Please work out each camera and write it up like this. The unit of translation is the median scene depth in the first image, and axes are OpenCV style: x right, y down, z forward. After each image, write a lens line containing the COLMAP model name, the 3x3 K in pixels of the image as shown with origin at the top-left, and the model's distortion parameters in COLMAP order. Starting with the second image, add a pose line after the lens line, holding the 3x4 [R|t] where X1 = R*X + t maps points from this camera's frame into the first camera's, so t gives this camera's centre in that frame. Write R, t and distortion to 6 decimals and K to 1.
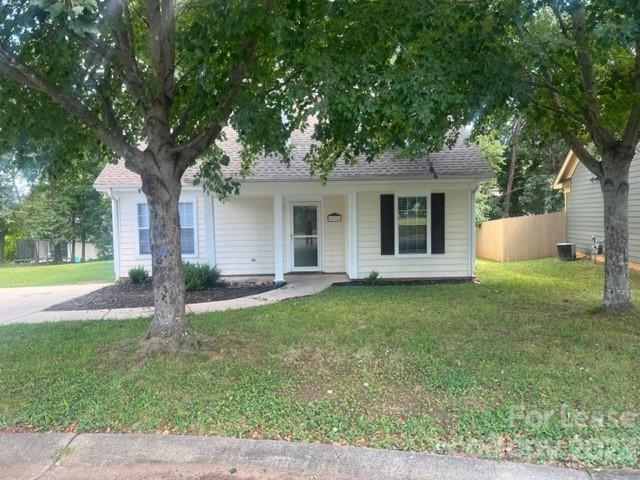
lens RADIAL K [[488.0, 0, 322.9], [0, 488.0, 241.3], [0, 0, 1]] dist [0.011686, 0.000357]
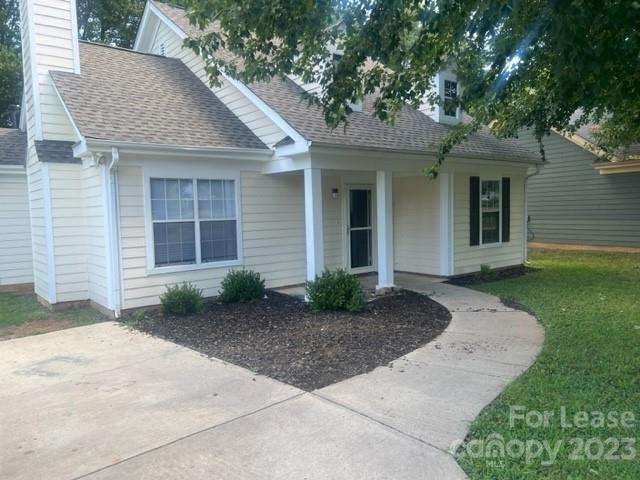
lens RADIAL K [[488.0, 0, 318.8], [0, 488.0, 241.8], [0, 0, 1]] dist [0.011686, 0.000357]
pose [[0.810672, -0.041976, 0.583995, -0.666331], [0.037309, 0.999103, 0.020022, -0.007773], [-0.584311, 0.005557, 0.811511, 0.490772]]
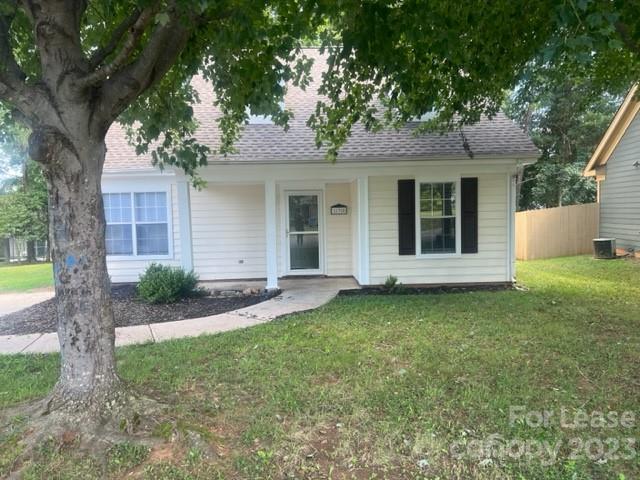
lens RADIAL K [[488.0, 0, 317.0], [0, 488.0, 238.8], [0, 0, 1]] dist [0.011686, 0.000357]
pose [[0.999978, -0.005241, 0.004186, -0.020755], [0.005223, 0.999977, 0.004385, -0.003654], [-0.004209, -0.004363, 0.999982, 0.215397]]
